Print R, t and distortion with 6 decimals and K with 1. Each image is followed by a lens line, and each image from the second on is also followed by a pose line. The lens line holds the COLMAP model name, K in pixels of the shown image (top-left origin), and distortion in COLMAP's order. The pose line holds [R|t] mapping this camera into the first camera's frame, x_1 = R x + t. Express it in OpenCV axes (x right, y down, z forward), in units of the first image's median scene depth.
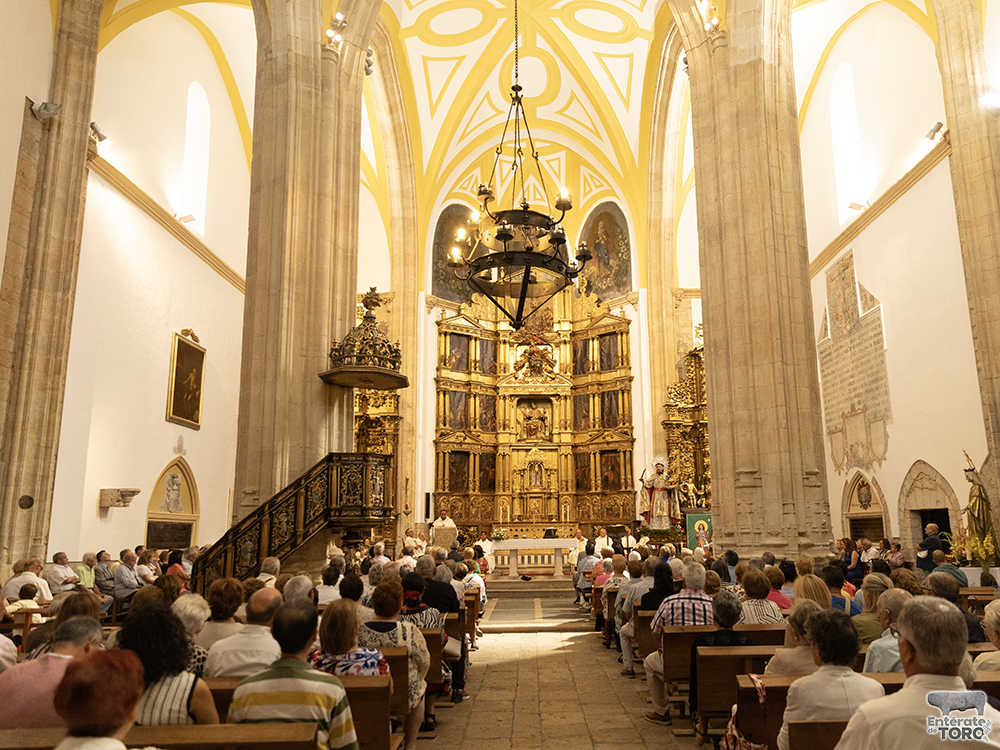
lens RADIAL K [[808.8, 0, 504.2], [0, 808.8, 375.2], [0, 0, 1]] dist [0.034352, 0.005009]
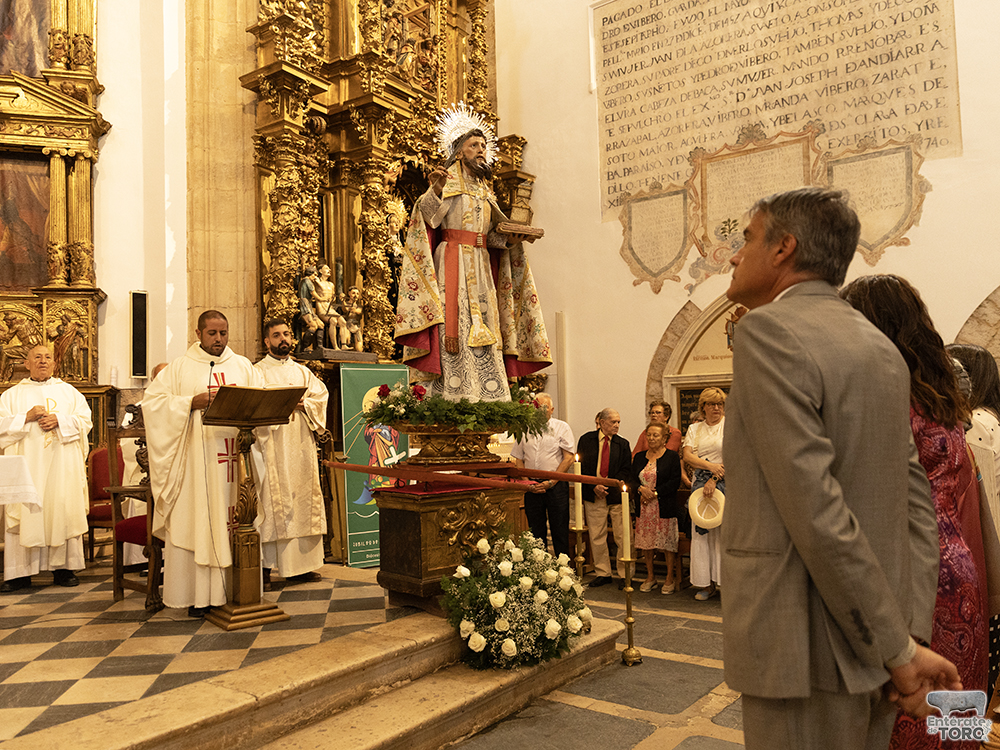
lens RADIAL K [[808.8, 0, 501.0], [0, 808.8, 372.5], [0, 0, 1]] dist [0.034352, 0.005009]
pose [[0.602675, 0.044580, 0.796741, 0.010381], [-0.142363, 0.988427, 0.052381, 0.159072], [-0.785185, -0.144996, 0.602047, 0.813806]]
